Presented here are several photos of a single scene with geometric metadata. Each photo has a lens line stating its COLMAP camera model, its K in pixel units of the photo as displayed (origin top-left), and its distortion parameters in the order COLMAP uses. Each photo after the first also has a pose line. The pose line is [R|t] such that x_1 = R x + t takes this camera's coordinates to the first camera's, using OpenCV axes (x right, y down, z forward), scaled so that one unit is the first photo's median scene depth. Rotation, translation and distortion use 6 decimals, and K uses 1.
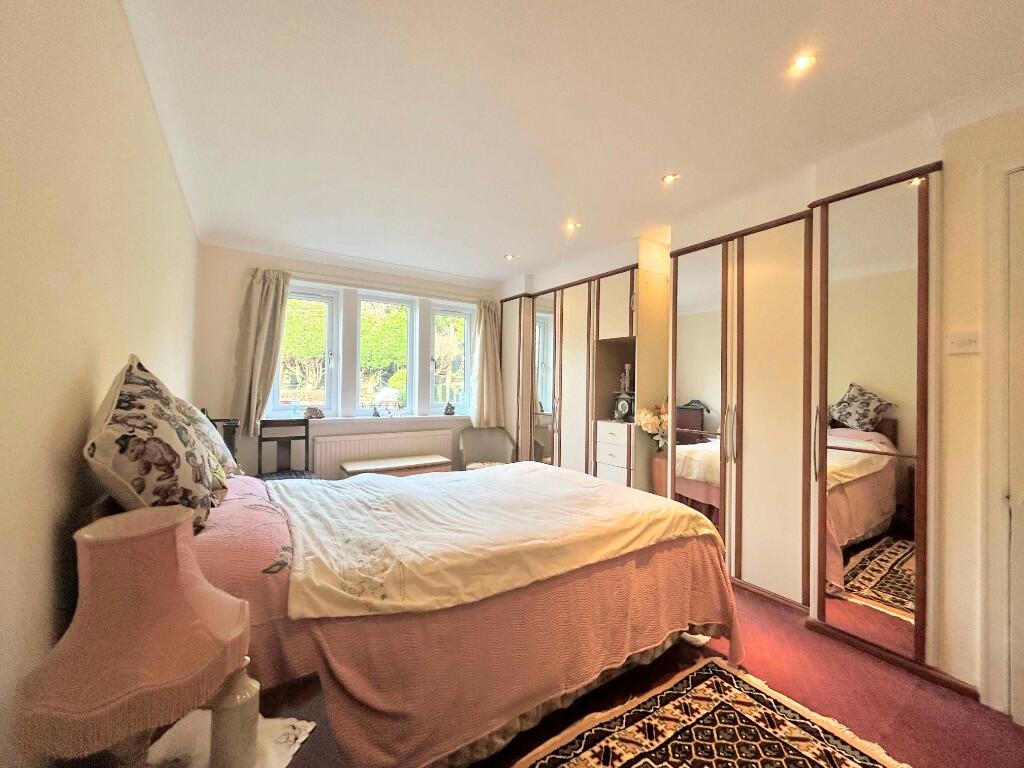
lens RADIAL K [[409.1, 0, 510.1], [0, 409.1, 384.4], [0, 0, 1]] dist [-0.004028, 0.000135]
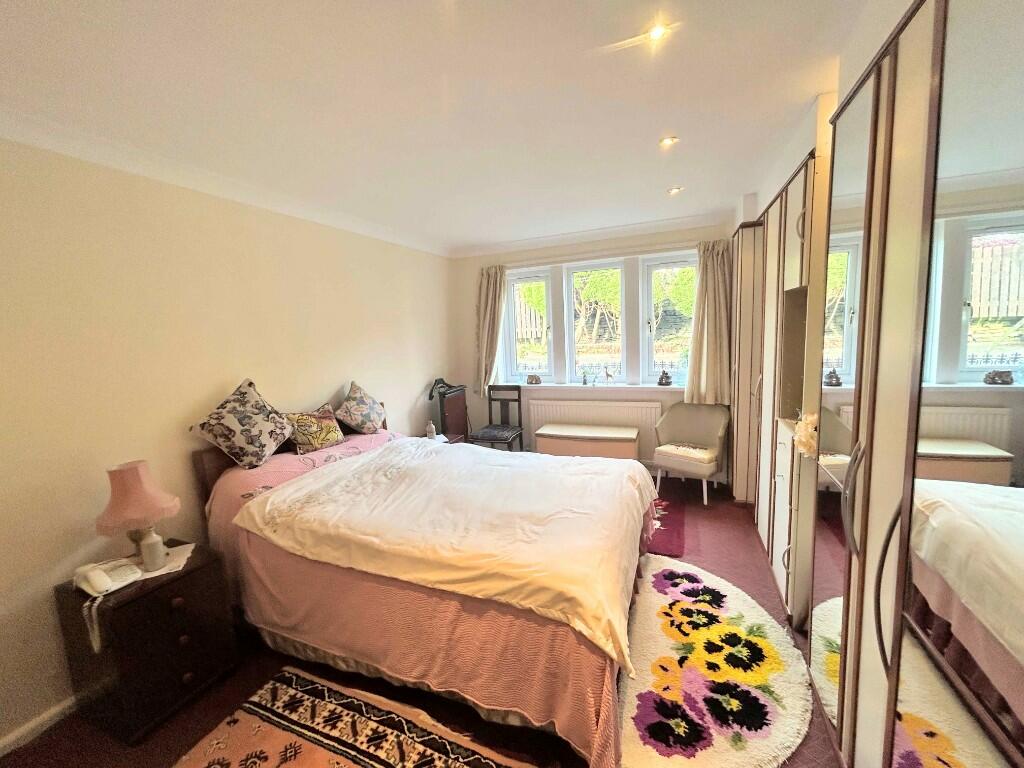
lens RADIAL K [[409.1, 0, 507.9], [0, 409.1, 384.2], [0, 0, 1]] dist [-0.004028, 0.000135]
pose [[0.562103, 0.066240, -0.824410, 1.149290], [0.059781, 0.990926, 0.120379, -0.159193], [0.824904, -0.116950, 0.553043, 0.690484]]
